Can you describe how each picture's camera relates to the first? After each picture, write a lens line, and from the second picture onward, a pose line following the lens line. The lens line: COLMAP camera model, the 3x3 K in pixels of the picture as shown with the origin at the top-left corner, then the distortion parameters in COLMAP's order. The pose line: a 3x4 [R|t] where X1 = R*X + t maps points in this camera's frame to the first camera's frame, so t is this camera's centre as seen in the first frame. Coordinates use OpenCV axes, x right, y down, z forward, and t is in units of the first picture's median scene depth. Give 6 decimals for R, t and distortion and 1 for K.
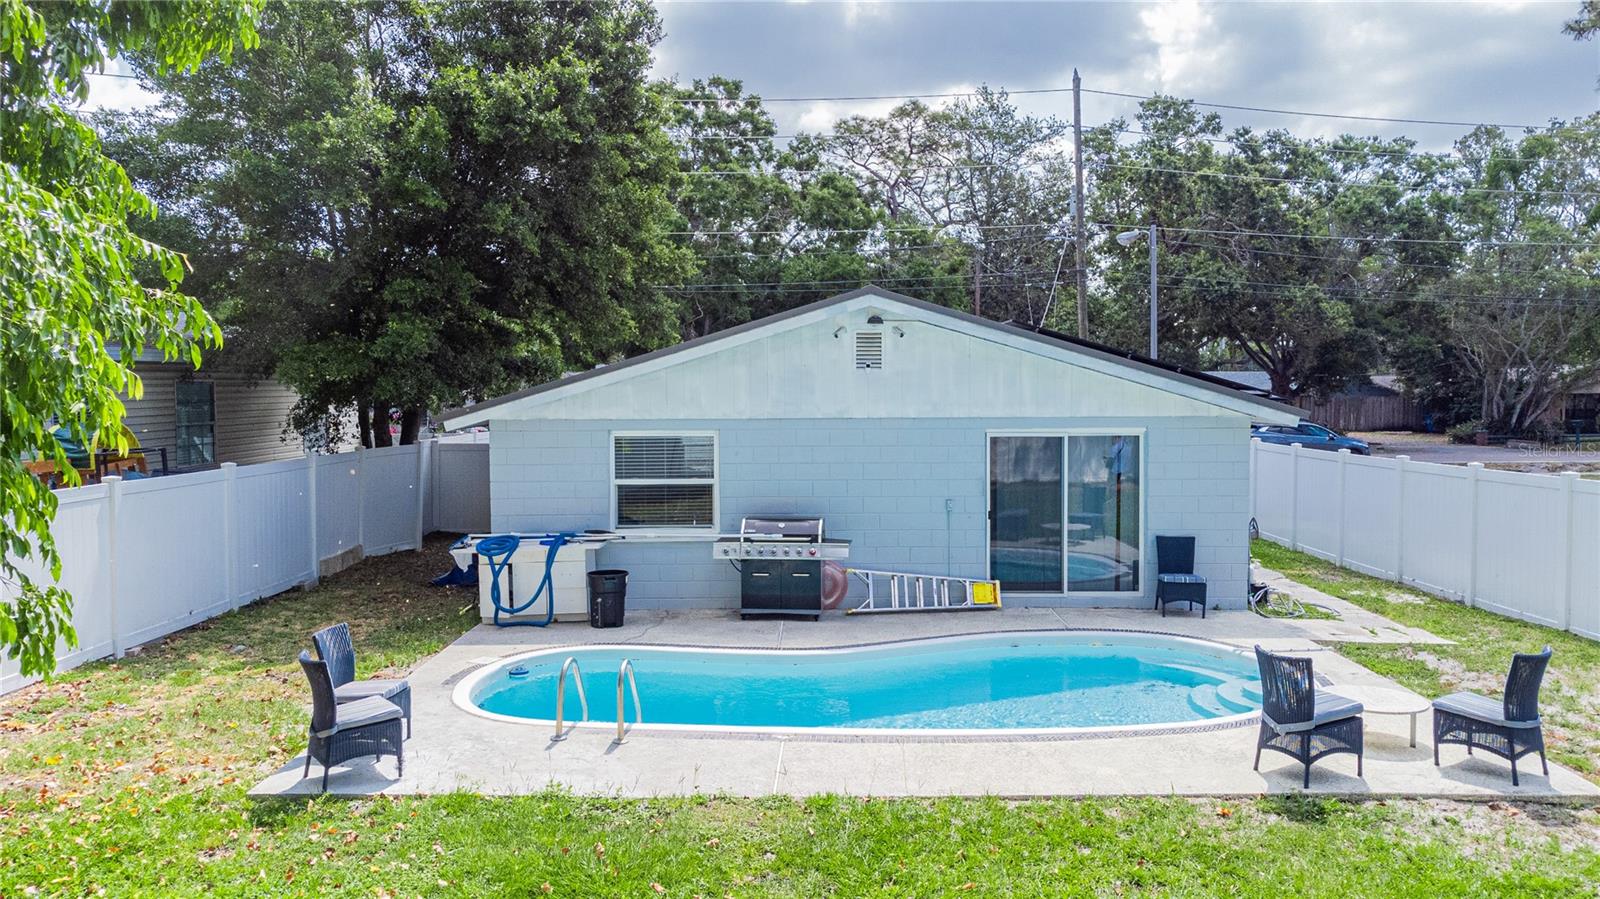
lens RADIAL K [[1191.8, 0, 800.0], [0, 1191.8, 449.5], [0, 0, 1]] dist [0.000283, 0.075991]
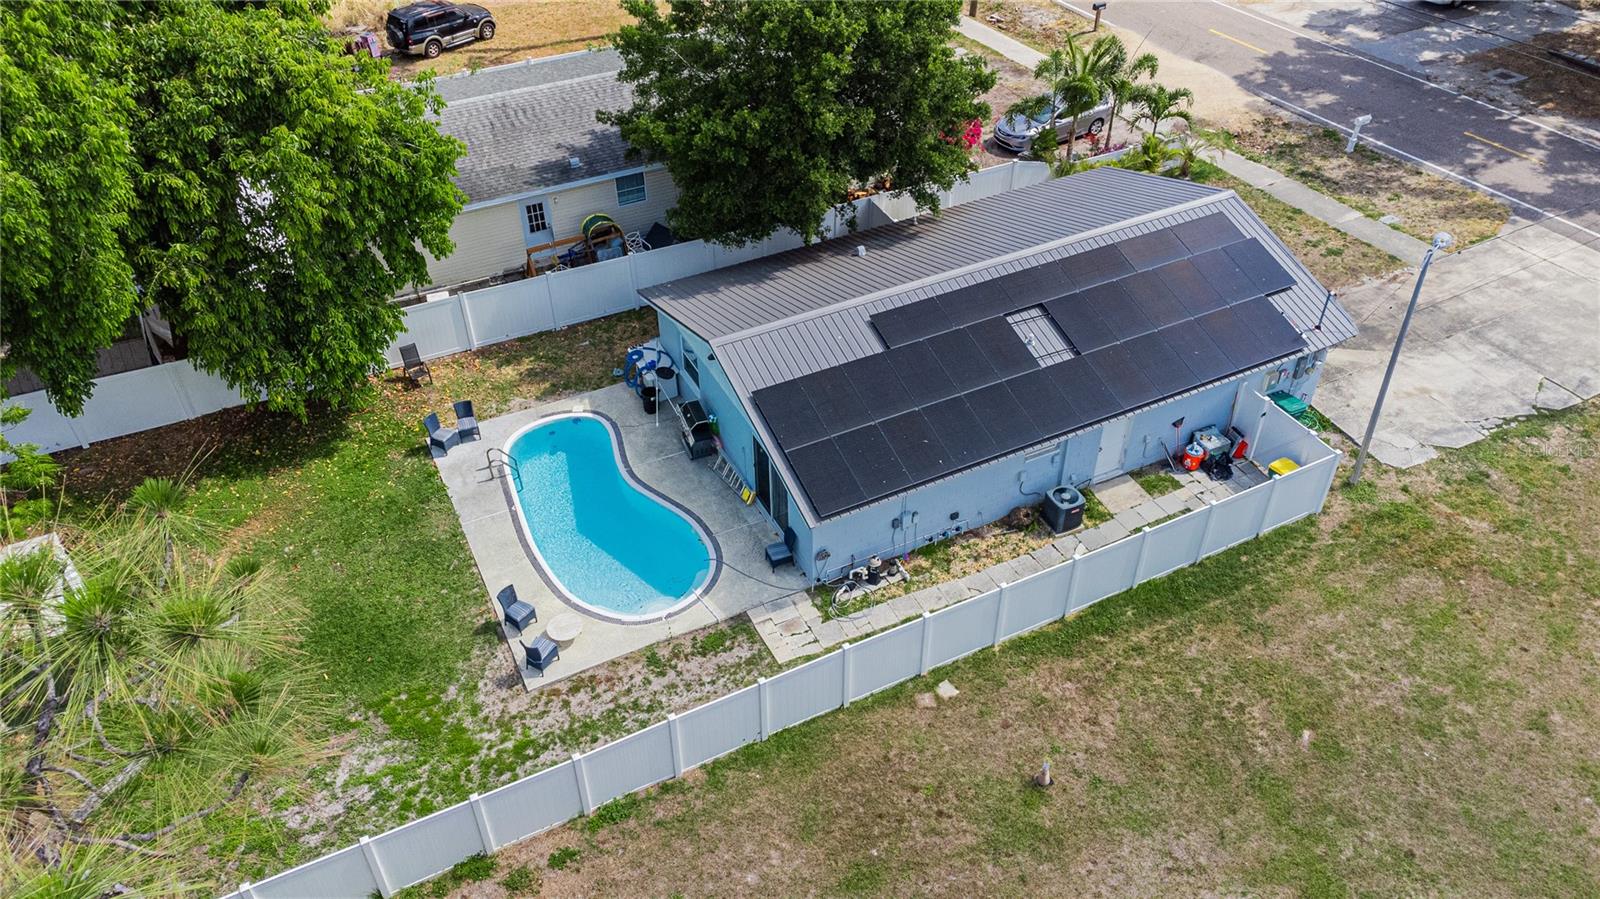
lens RADIAL K [[1180.9, 0, 808.2], [0, 1180.9, 454.2], [0, 0, 1]] dist [0.027849, 0.071829]
pose [[0.452758, 0.574656, -0.681748, 1.513406], [-0.044053, 0.778089, 0.626607, -1.177155], [0.890544, -0.253669, 0.377601, 0.365813]]
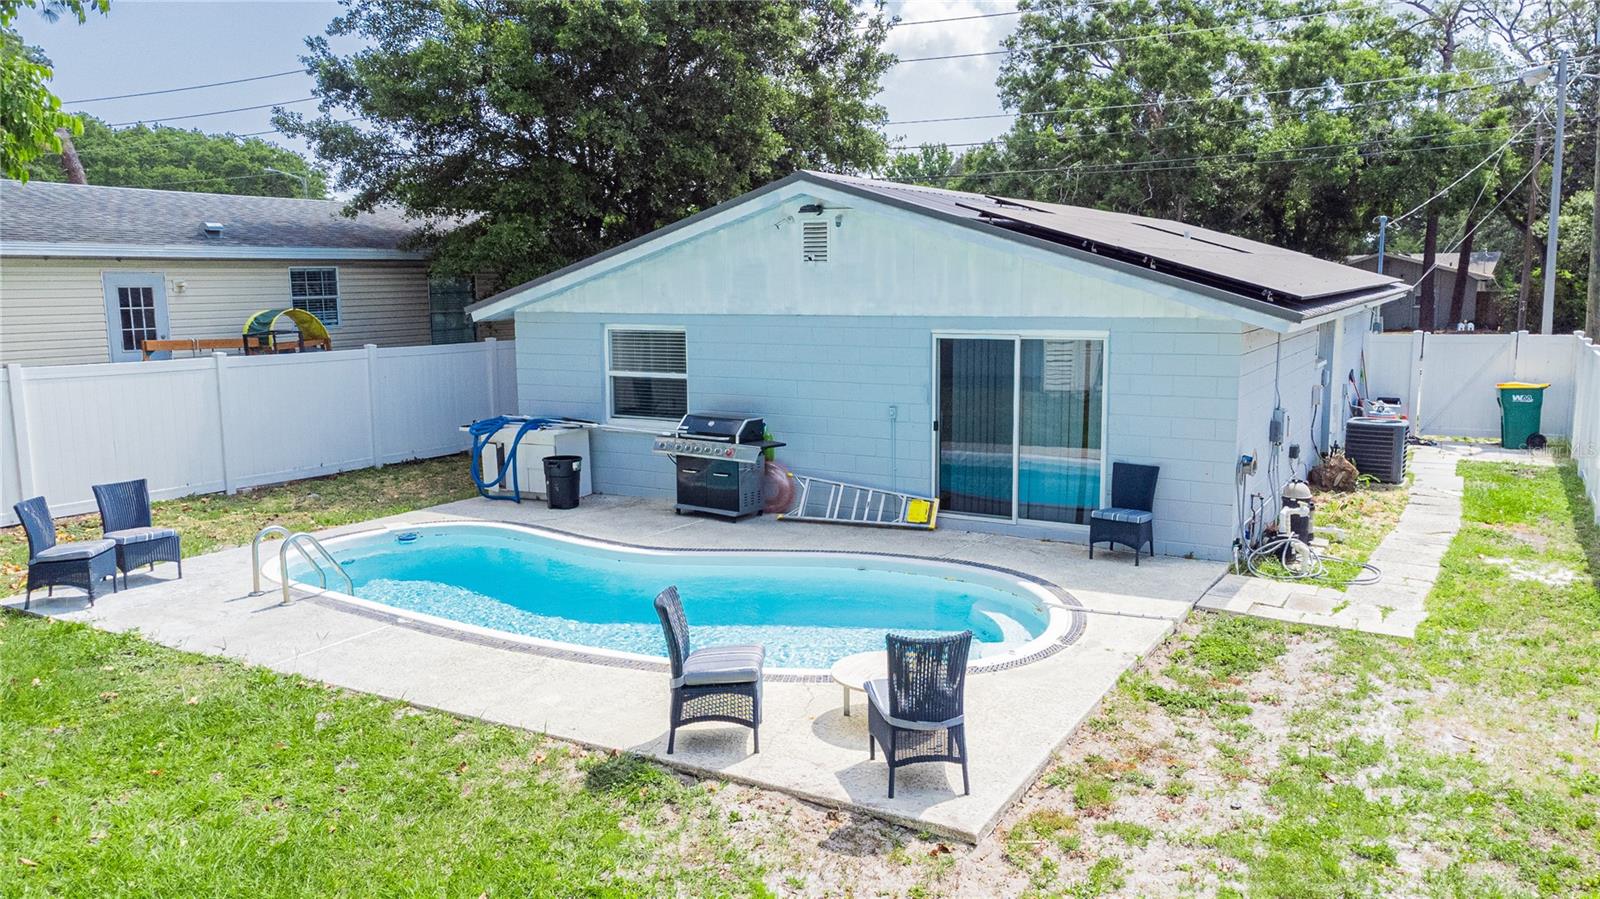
lens RADIAL K [[1180.9, 0, 808.2], [0, 1180.9, 454.2], [0, 0, 1]] dist [0.027849, 0.071829]
pose [[0.869043, 0.071527, -0.489539, 0.518451], [-0.023660, 0.994370, 0.103285, -0.013487], [0.494171, -0.078176, 0.865843, 0.183605]]
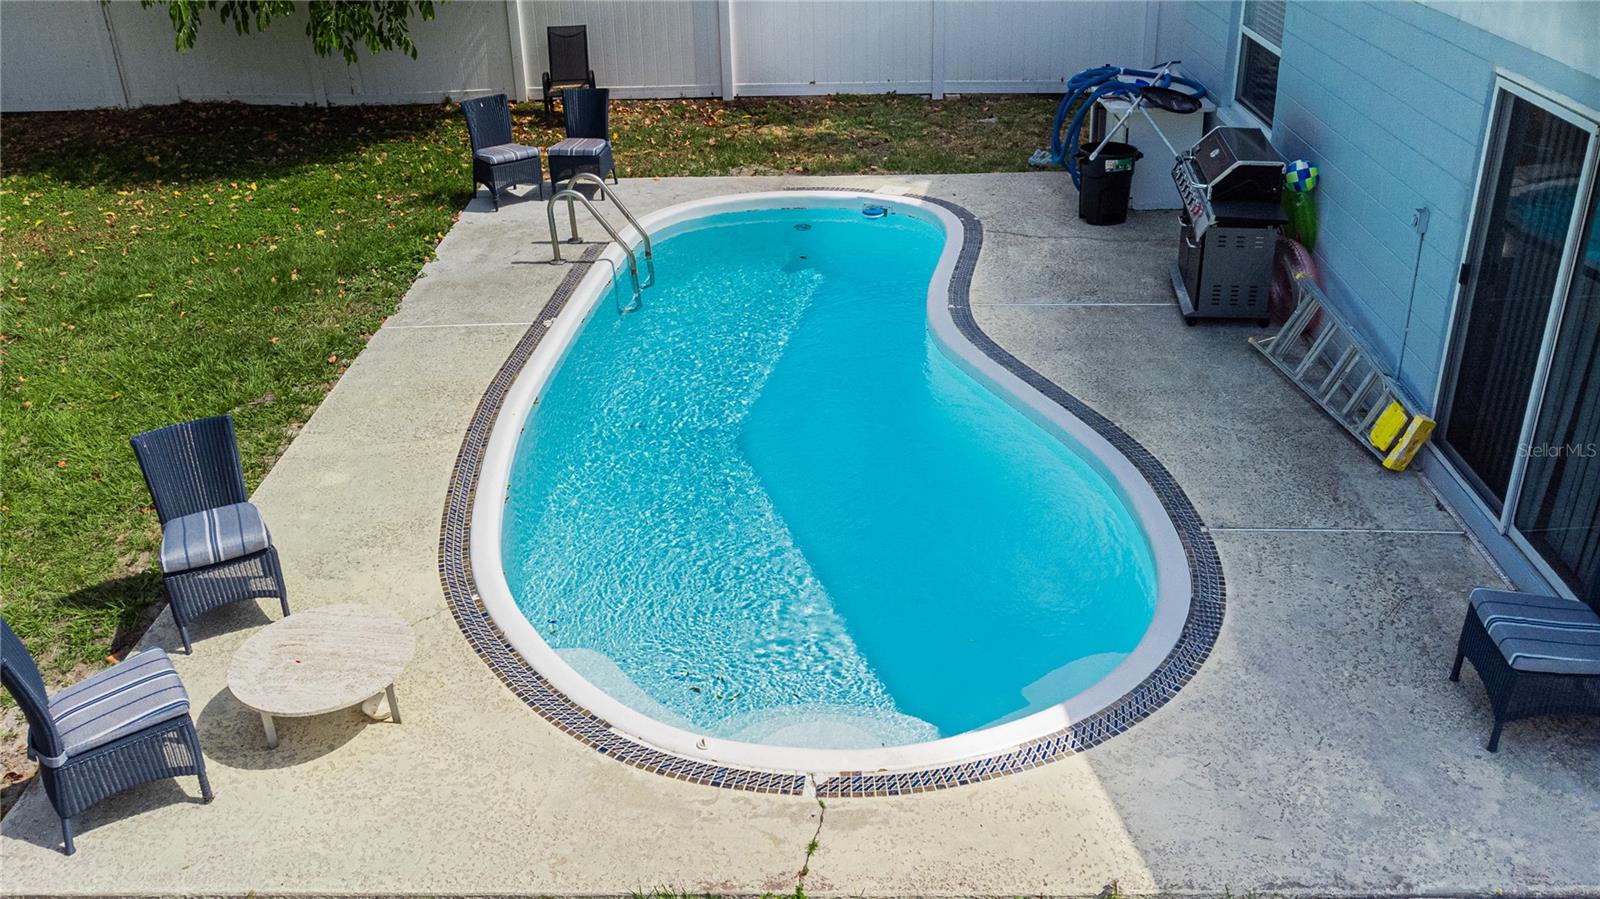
lens RADIAL K [[1376.1, 0, 783.2], [0, 1376.1, 450.3], [0, 0, 1]] dist [-0.091220, 0.133209]
pose [[-0.019900, 0.461983, -0.886666, 0.625224], [-0.027311, 0.886259, 0.462384, -0.106111], [0.999429, 0.033417, -0.005019, 0.774619]]
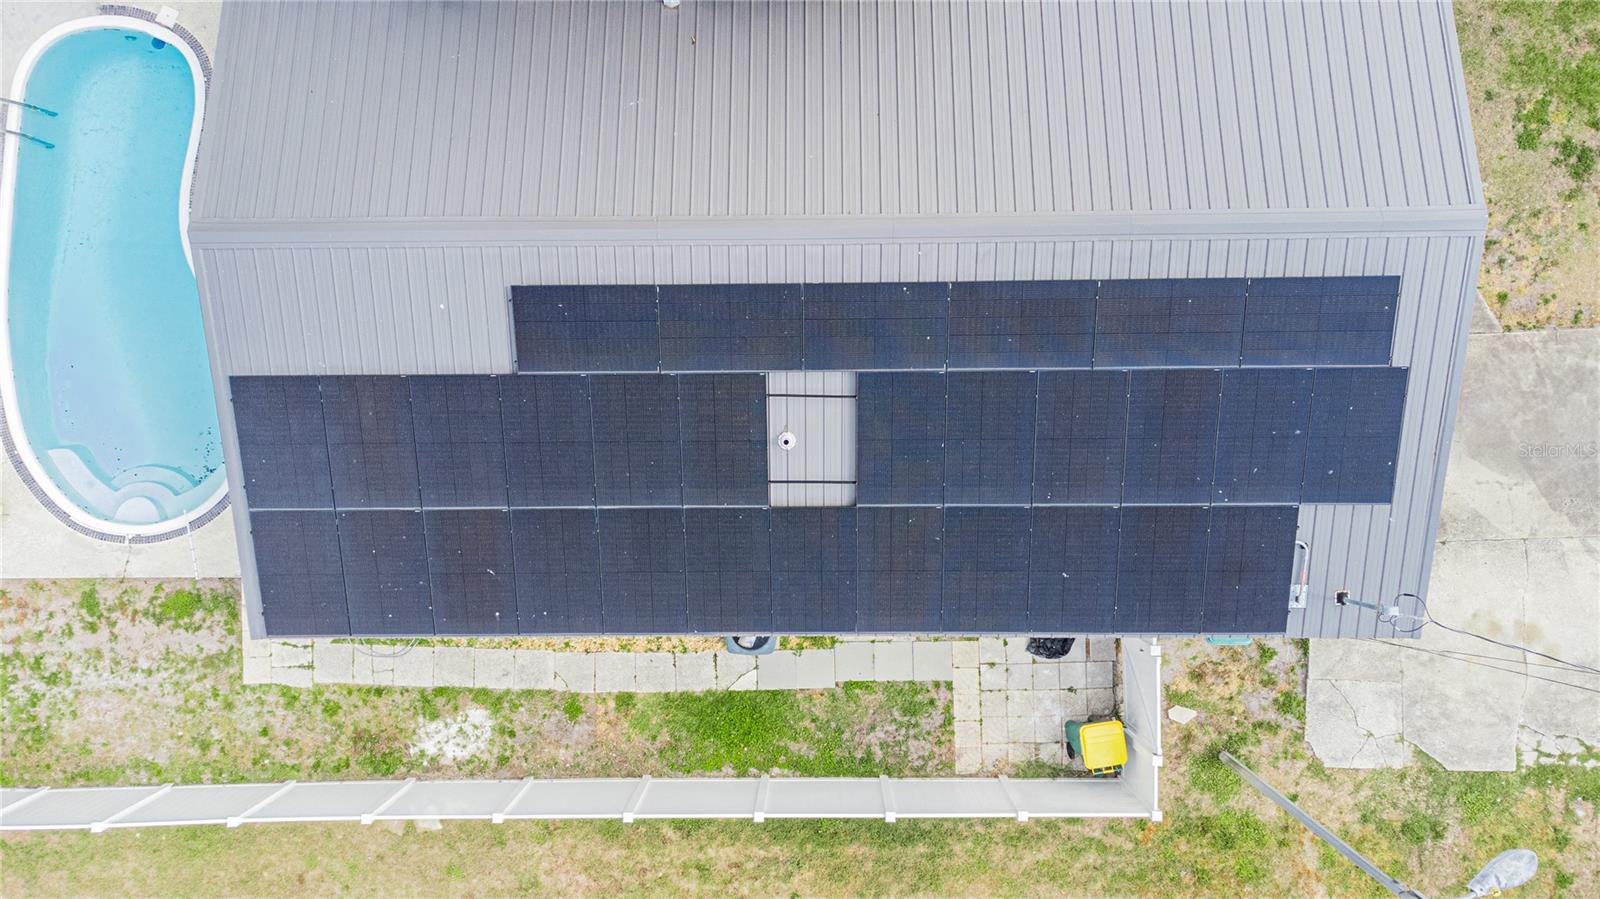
lens RADIAL K [[1112.5, 0, 796.9], [0, 1112.5, 458.9], [0, 0, 1]] dist [0.054850, 0.005459]
pose [[0.007762, 0.999969, -0.001464, 0.258013], [-0.040183, 0.001775, 0.999191, -1.088802], [0.999162, -0.007697, 0.040196, 1.447918]]
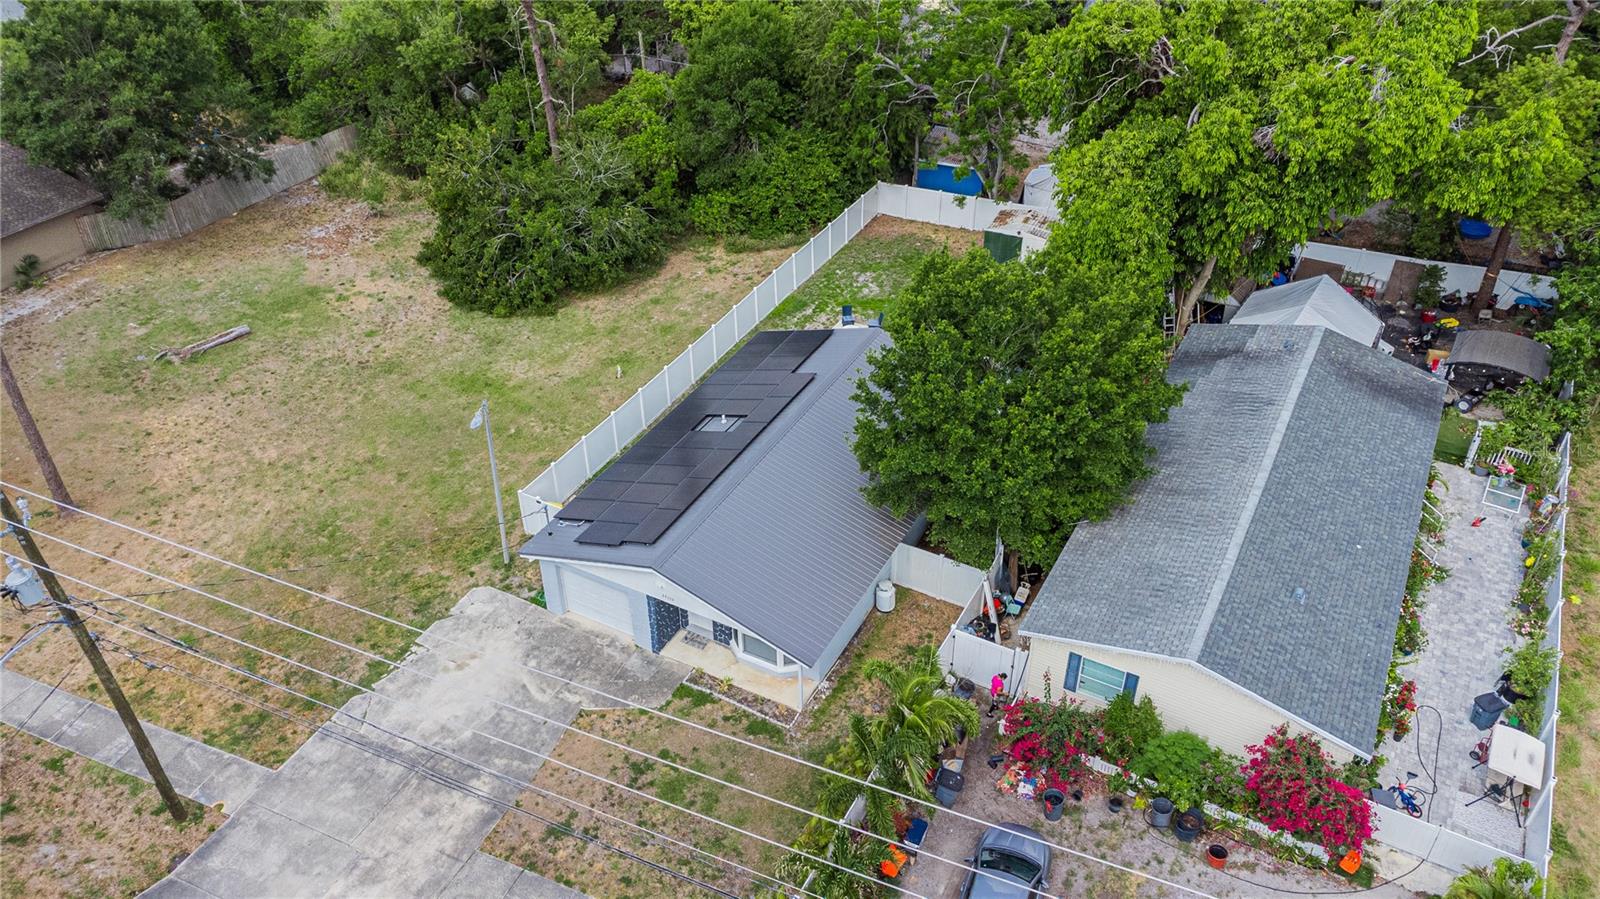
lens RADIAL K [[1191.8, 0, 800.0], [0, 1191.8, 449.5], [0, 0, 1]] dist [0.000283, 0.075991]
pose [[-0.883115, -0.263315, 0.388295, -1.055659], [0.039062, 0.783503, 0.620159, -1.831173], [-0.467527, 0.562839, -0.681638, 3.394891]]
